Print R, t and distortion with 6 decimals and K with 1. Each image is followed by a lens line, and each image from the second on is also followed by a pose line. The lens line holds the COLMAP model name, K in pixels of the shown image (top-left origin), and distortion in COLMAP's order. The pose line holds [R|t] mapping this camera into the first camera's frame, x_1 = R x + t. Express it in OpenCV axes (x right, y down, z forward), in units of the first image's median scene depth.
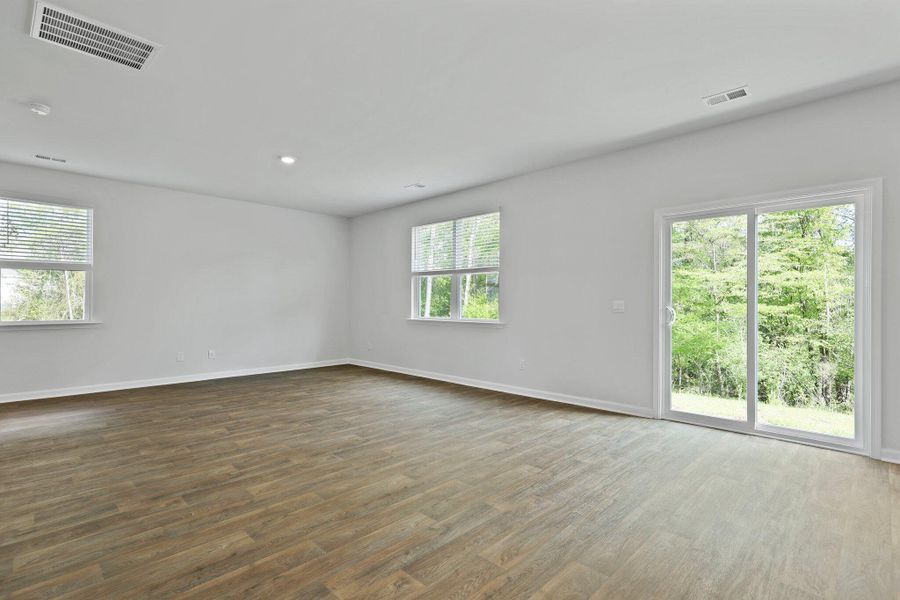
lens RADIAL K [[426.3, 0, 476.7], [0, 426.3, 304.4], [0, 0, 1]] dist [-0.017765, 0.000770]
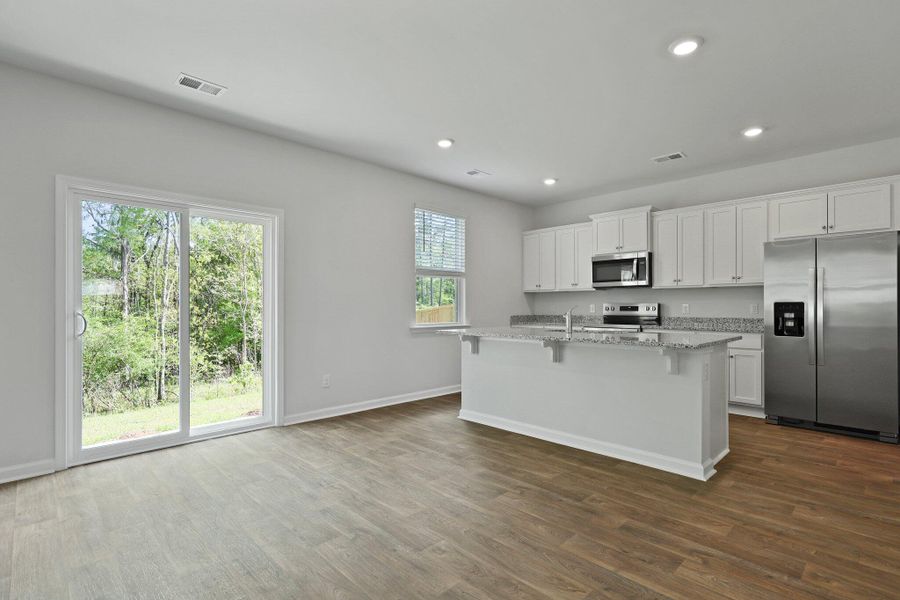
lens RADIAL K [[432.1, 0, 463.9], [0, 432.1, 304.7], [0, 0, 1]] dist [0.018683, -0.000329]
pose [[0.048136, 0.001158, 0.998840, -1.145081], [0.008318, 0.999964, -0.001560, -0.000911], [-0.998806, 0.008384, 0.048125, 1.191667]]
